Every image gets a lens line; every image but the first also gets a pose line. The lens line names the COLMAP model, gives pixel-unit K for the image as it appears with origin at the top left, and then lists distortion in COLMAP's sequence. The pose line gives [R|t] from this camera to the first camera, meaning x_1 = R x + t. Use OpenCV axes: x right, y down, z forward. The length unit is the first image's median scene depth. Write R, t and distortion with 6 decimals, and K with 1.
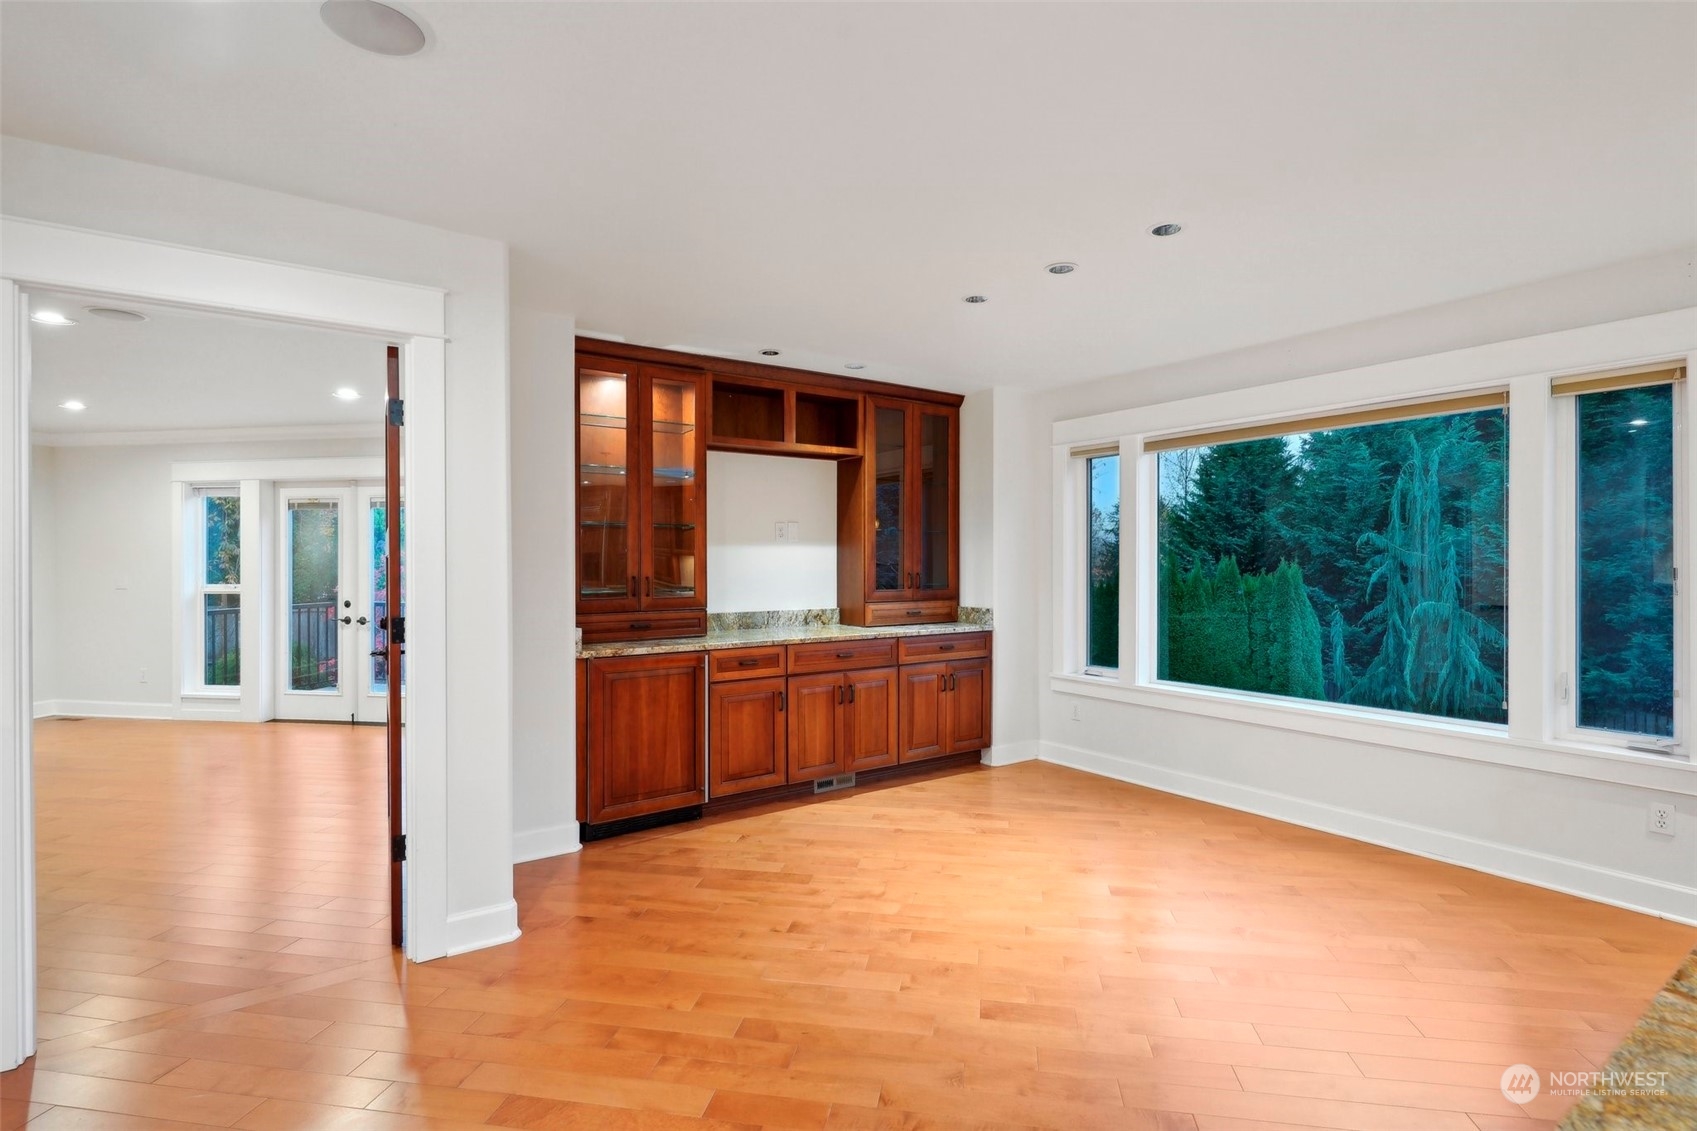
lens RADIAL K [[825.0, 0, 848.2], [0, 825.0, 561.3], [0, 0, 1]] dist [-0.004737, -0.000515]
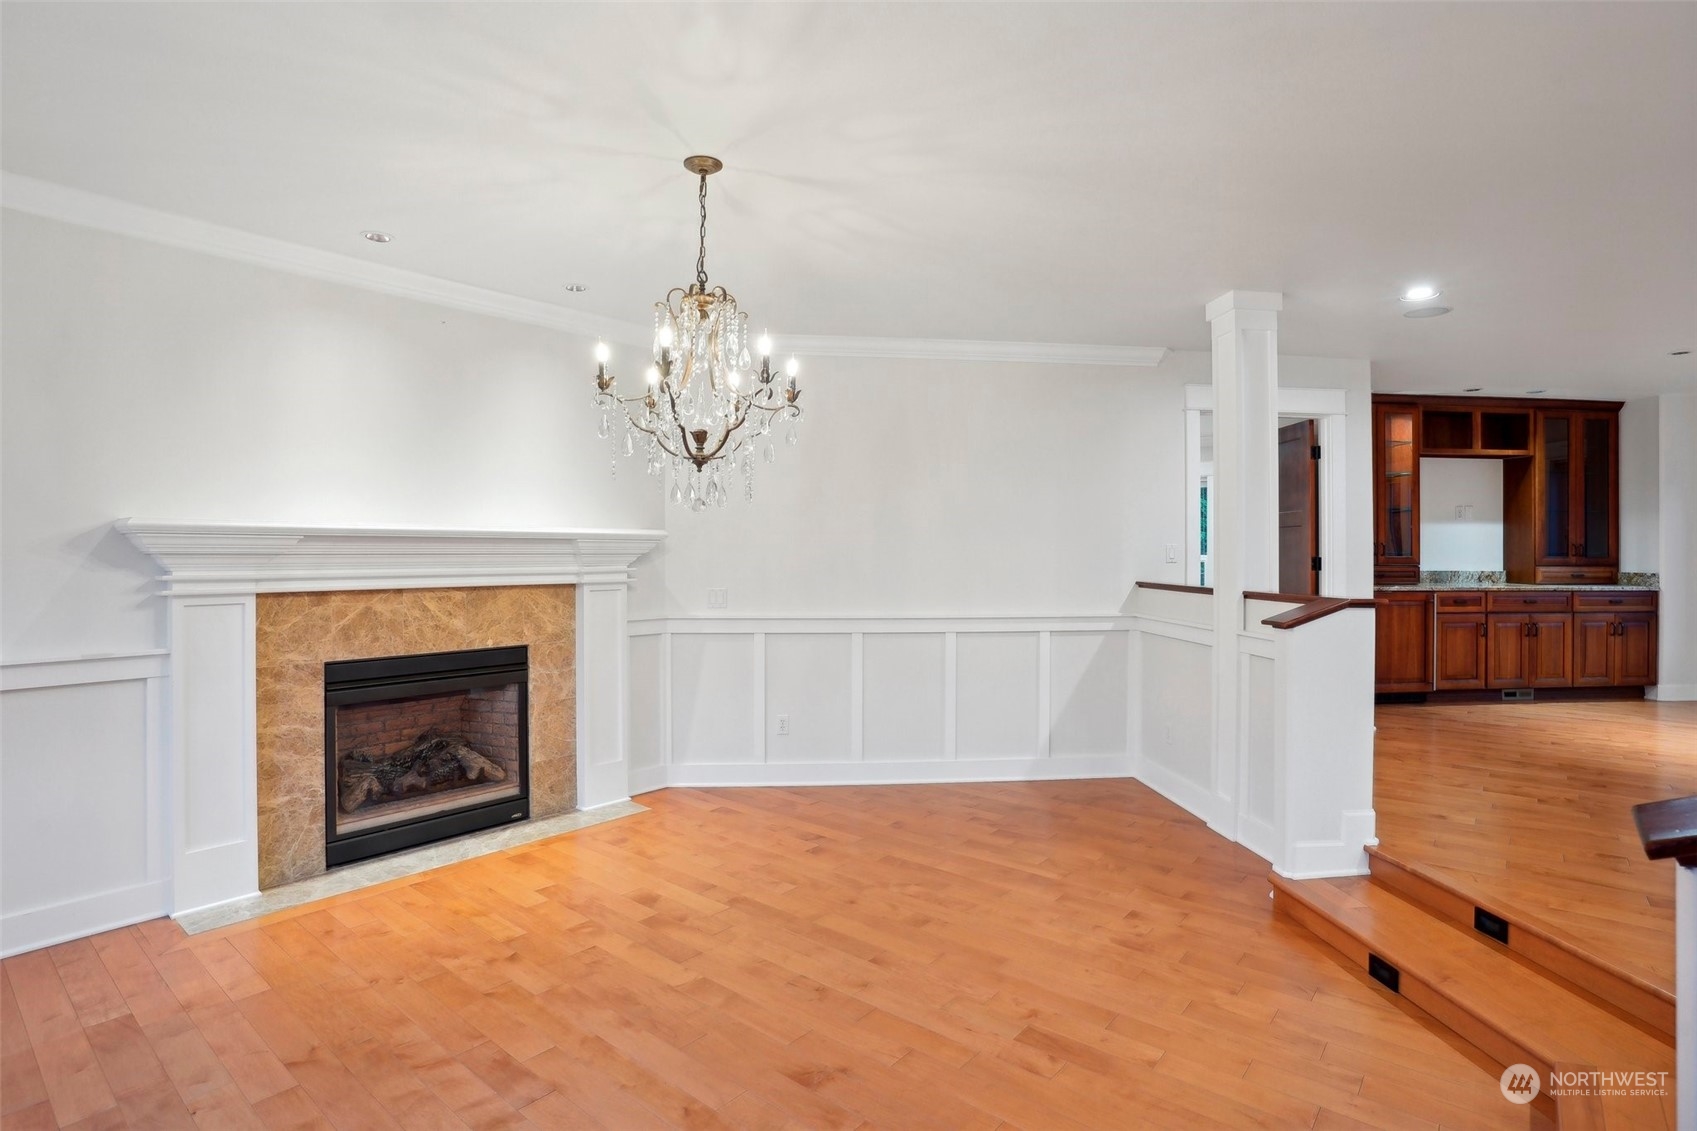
lens RADIAL K [[825.0, 0, 852.6], [0, 825.0, 547.6], [0, 0, 1]] dist [-0.004737, -0.000515]
pose [[0.882570, 0.002311, -0.470175, -0.330495], [-0.005315, 0.999973, -0.005061, 0.033491], [0.470151, 0.006965, 0.882559, -0.690121]]
